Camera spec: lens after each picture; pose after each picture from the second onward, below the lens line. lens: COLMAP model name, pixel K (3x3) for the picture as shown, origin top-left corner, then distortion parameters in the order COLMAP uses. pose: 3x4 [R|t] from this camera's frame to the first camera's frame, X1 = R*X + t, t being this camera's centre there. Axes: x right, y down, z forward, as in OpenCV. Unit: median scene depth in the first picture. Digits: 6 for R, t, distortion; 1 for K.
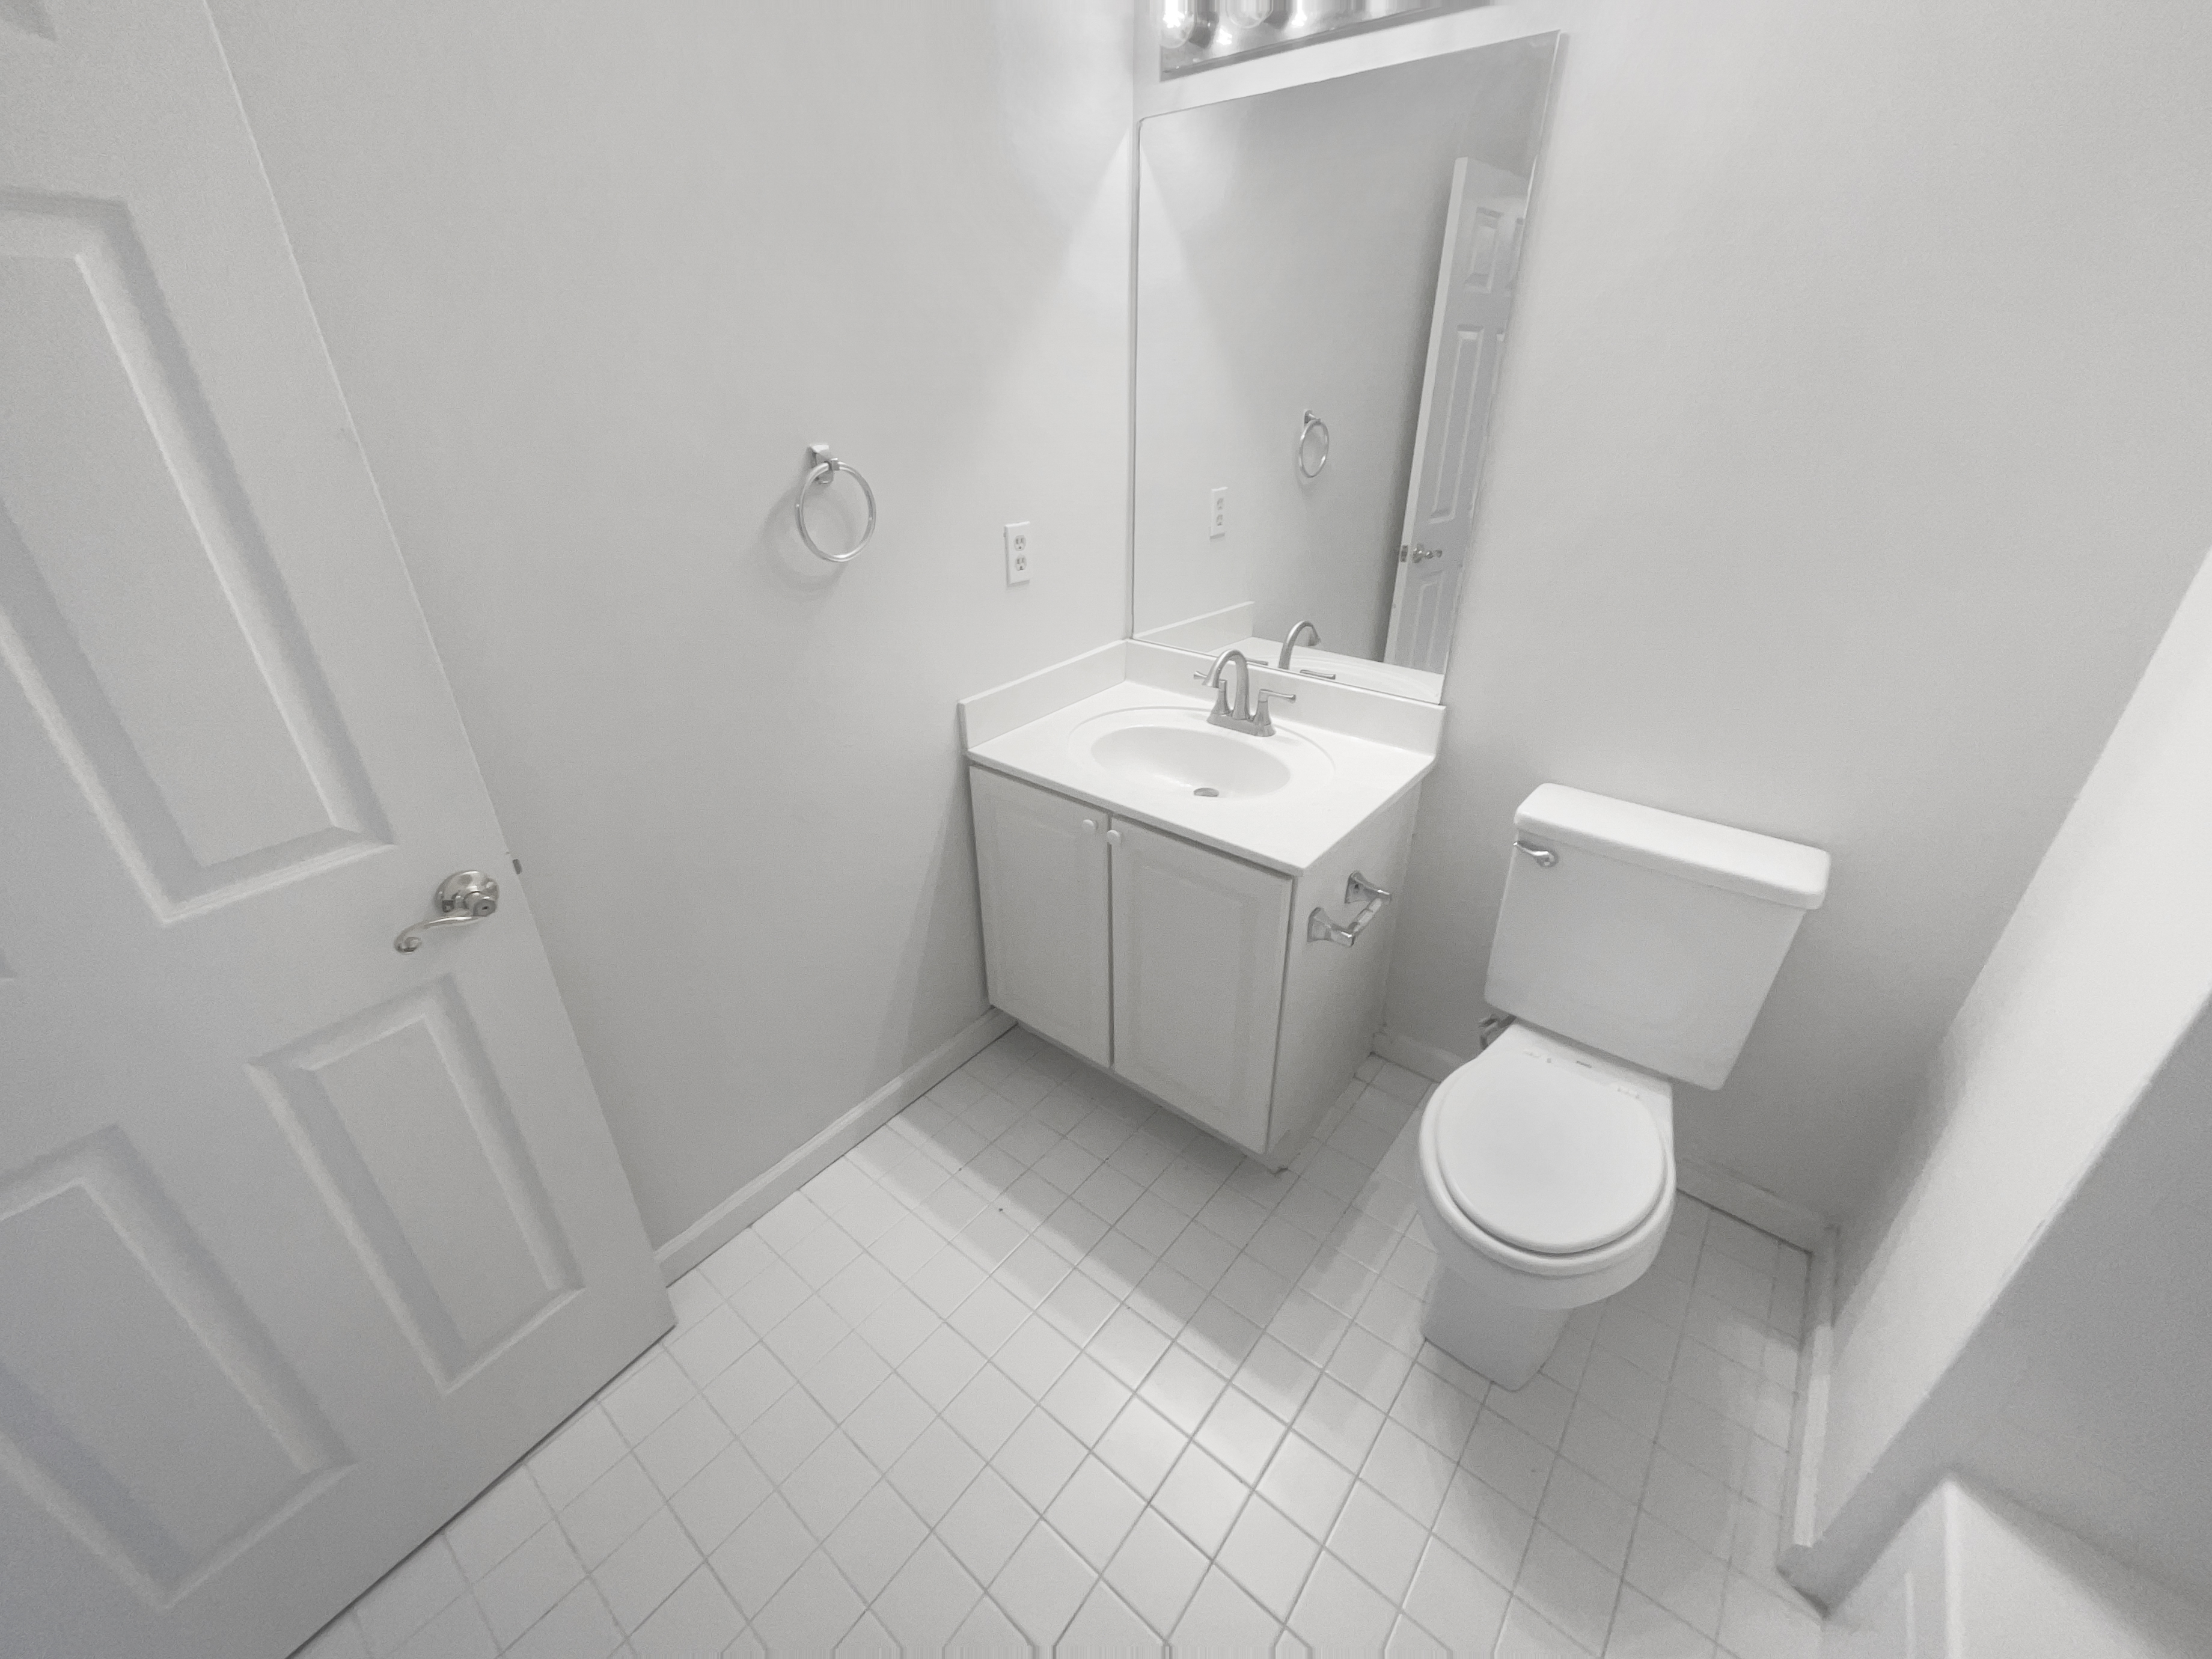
lens RADIAL K [[886.6, 0, 1104.4], [0, 886.6, 832.8], [0, 0, 1]] dist [0.000432, 0.000840]
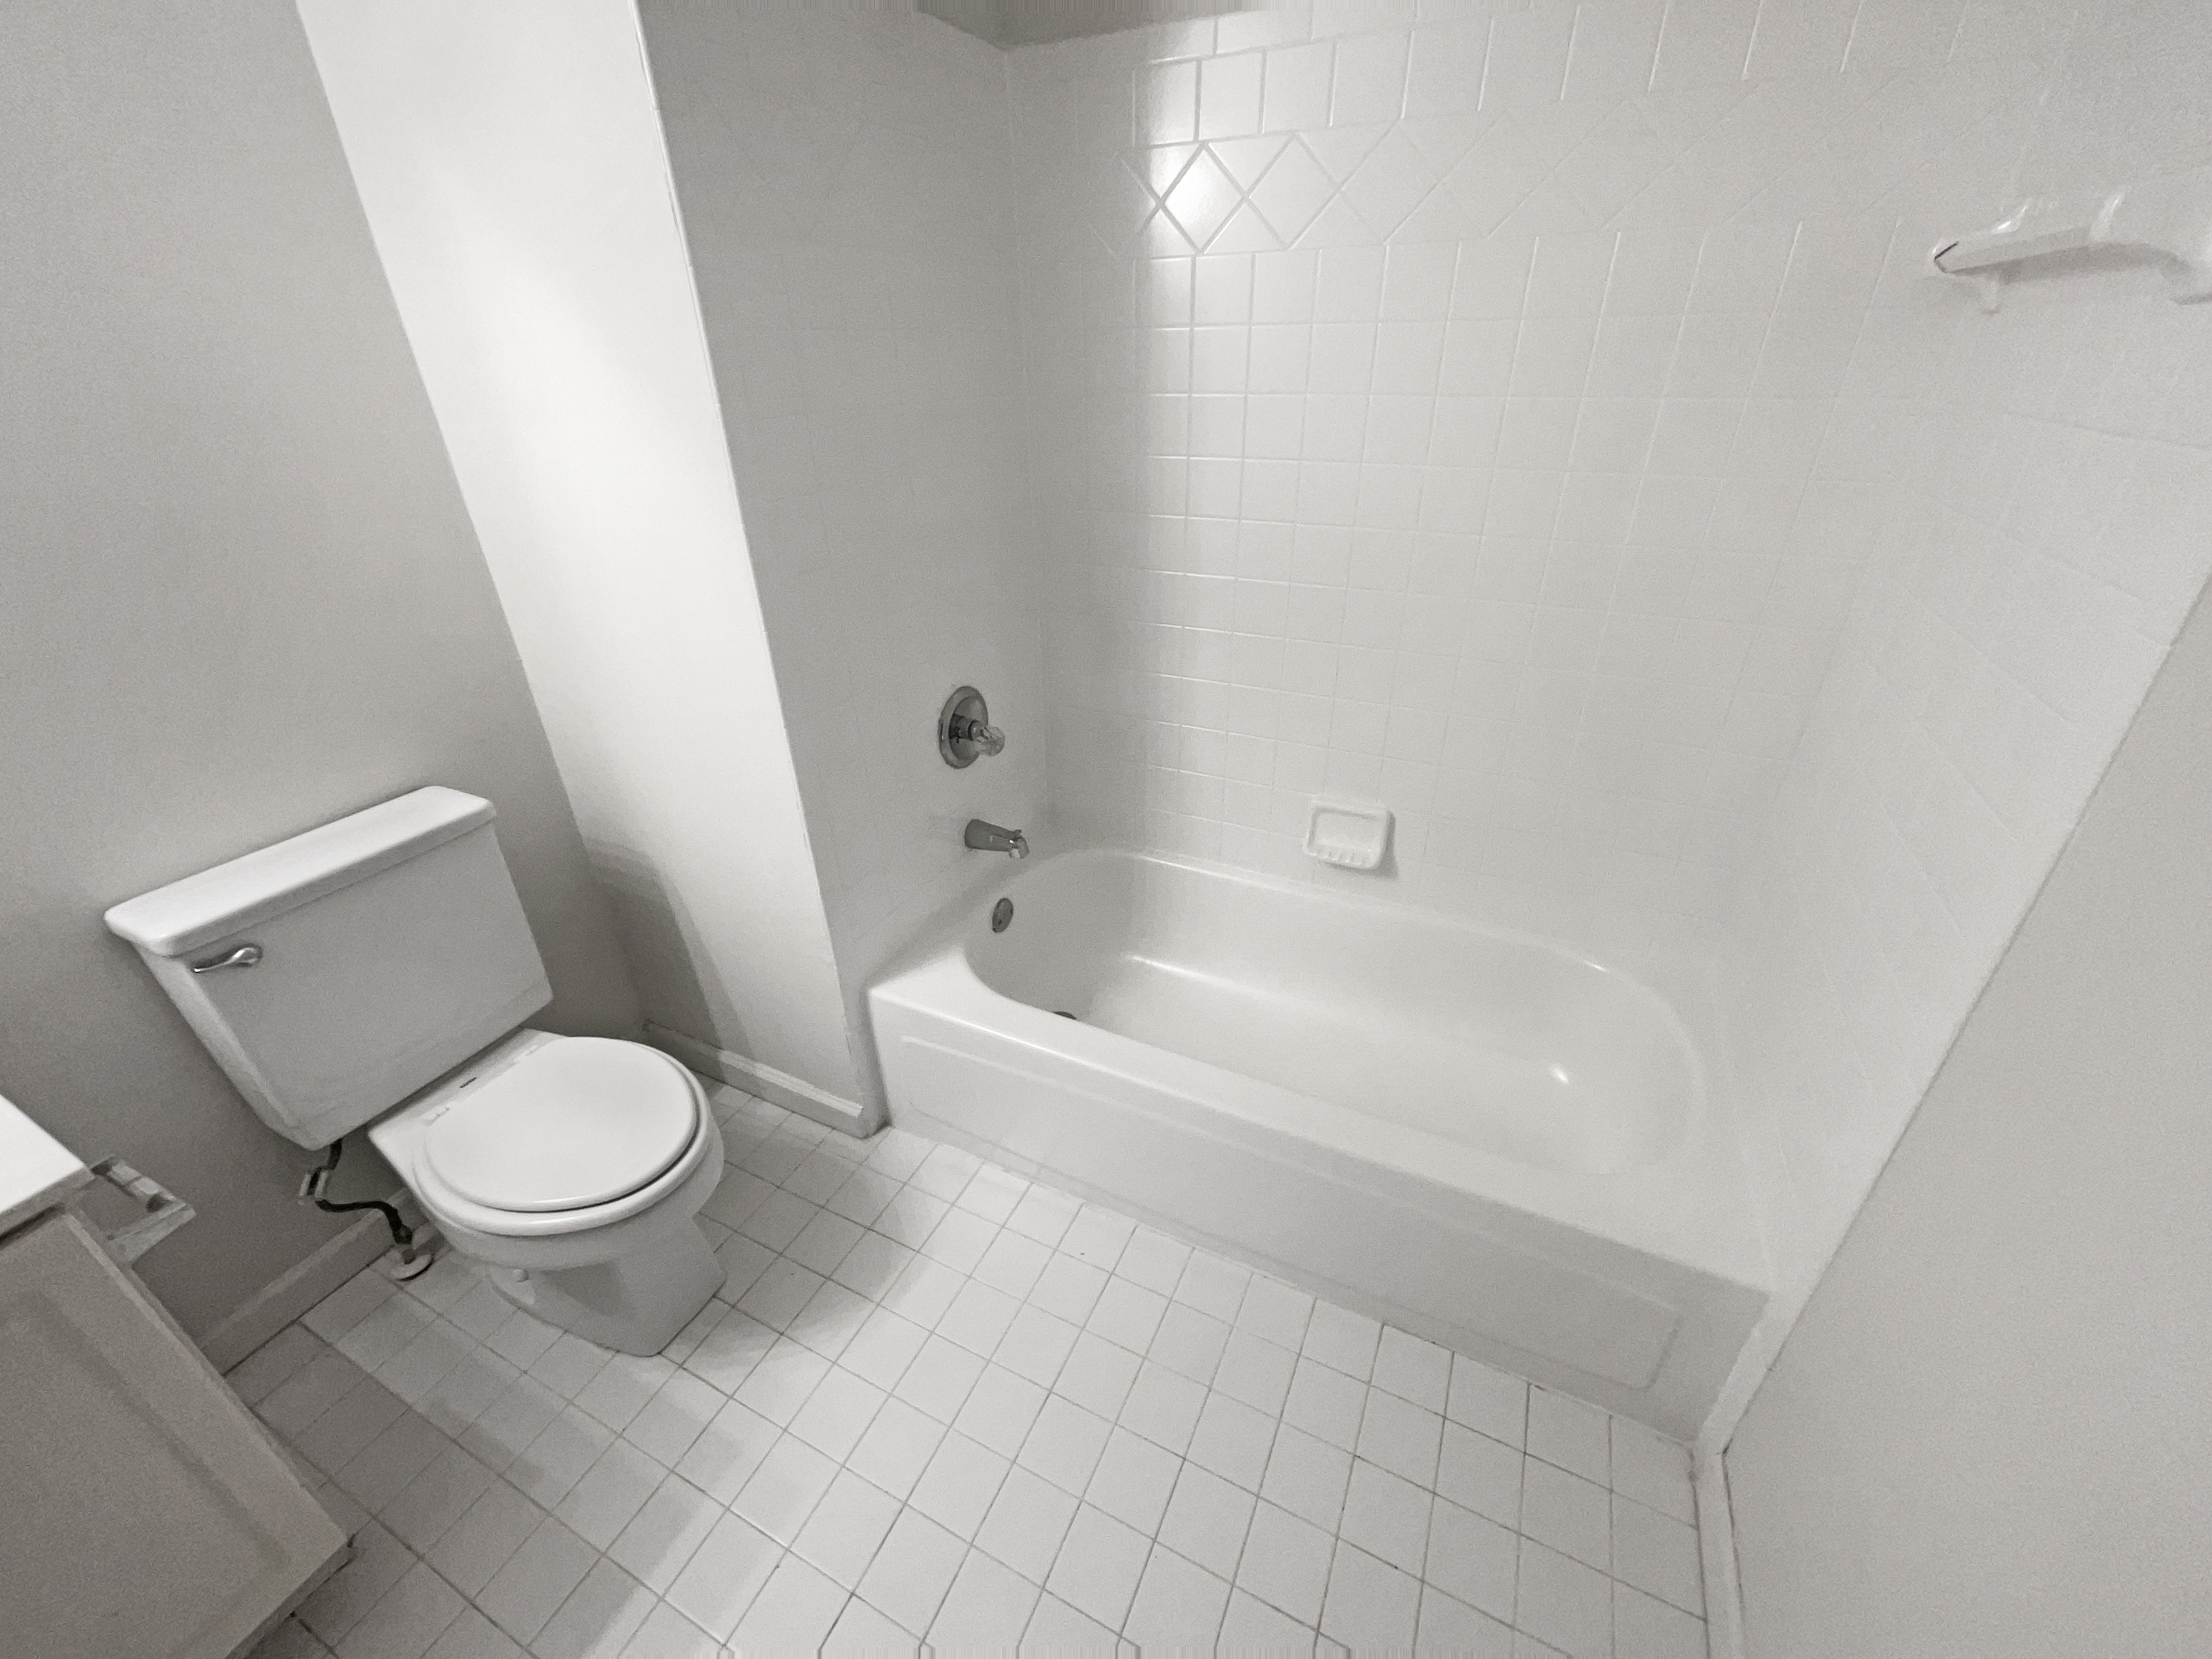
lens RADIAL K [[886.6, 0, 1104.4], [0, 886.6, 832.8], [0, 0, 1]] dist [0.000432, 0.000840]
pose [[-0.233178, -0.450917, 0.861570, -0.319546], [0.470394, 0.723134, 0.505773, -0.092302], [-0.851092, 0.523213, 0.043490, 0.255736]]
